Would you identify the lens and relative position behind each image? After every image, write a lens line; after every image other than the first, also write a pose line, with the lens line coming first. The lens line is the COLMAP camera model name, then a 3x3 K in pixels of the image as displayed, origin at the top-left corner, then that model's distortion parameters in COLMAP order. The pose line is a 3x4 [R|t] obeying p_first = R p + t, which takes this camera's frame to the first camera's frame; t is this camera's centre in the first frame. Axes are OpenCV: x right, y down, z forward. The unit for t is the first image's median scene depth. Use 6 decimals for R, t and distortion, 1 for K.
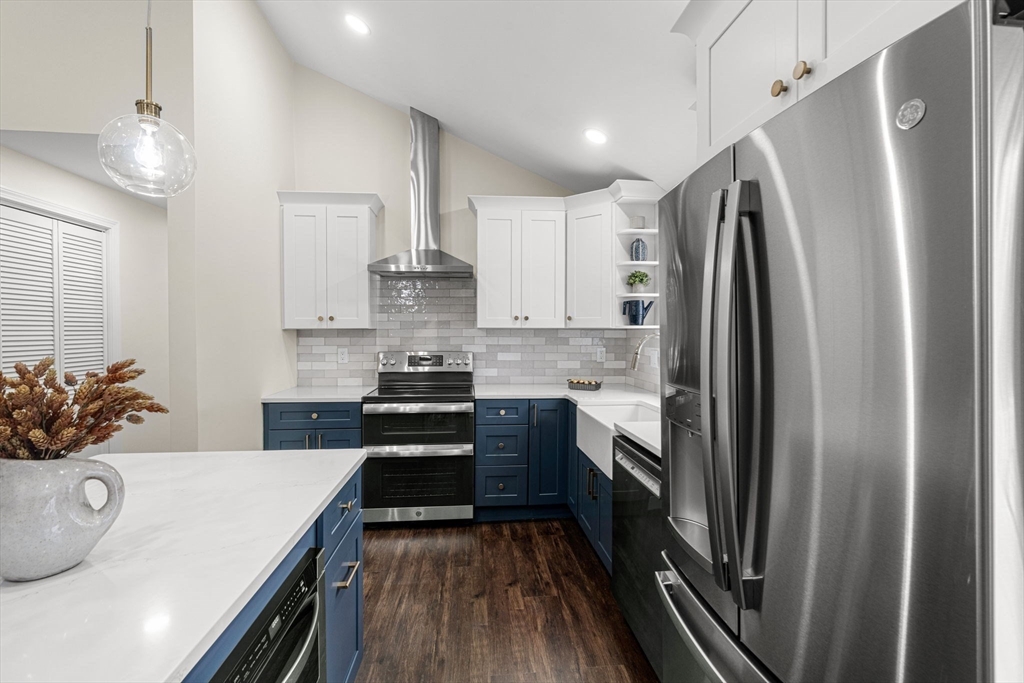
lens RADIAL K [[463.0, 0, 511.7], [0, 463.0, 334.3], [0, 0, 1]] dist [-0.009725, -0.000077]
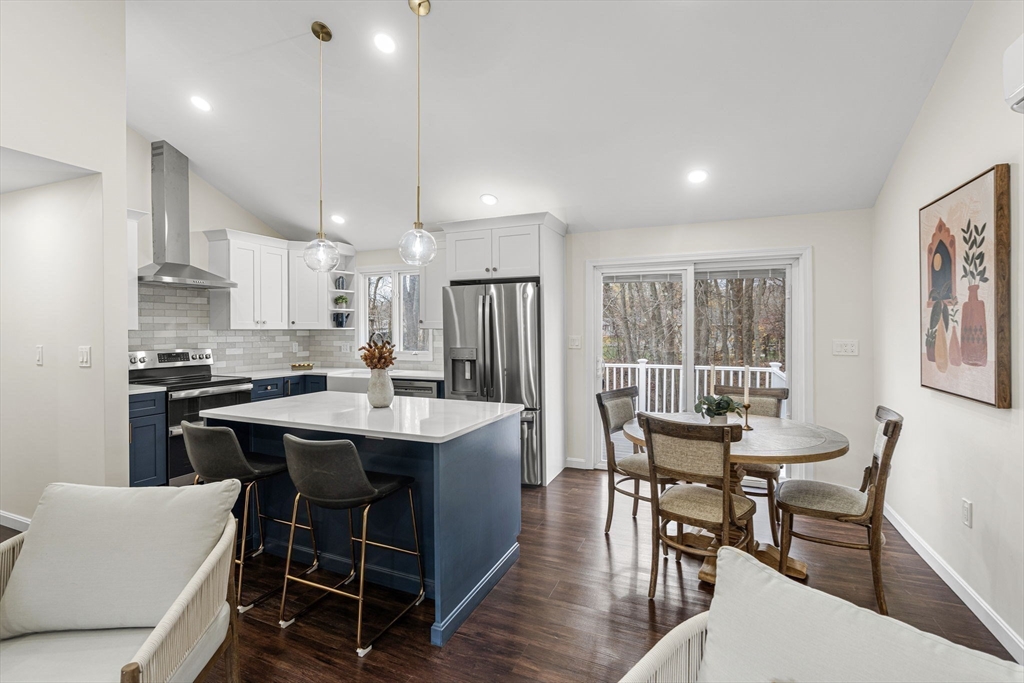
lens RADIAL K [[463.0, 0, 515.3], [0, 463.0, 336.8], [0, 0, 1]] dist [-0.009725, -0.000077]
pose [[0.462060, -0.014989, 0.886722, -0.858035], [0.011965, 0.999872, 0.010667, 0.003222], [-0.886768, 0.005681, 0.462180, -0.317761]]
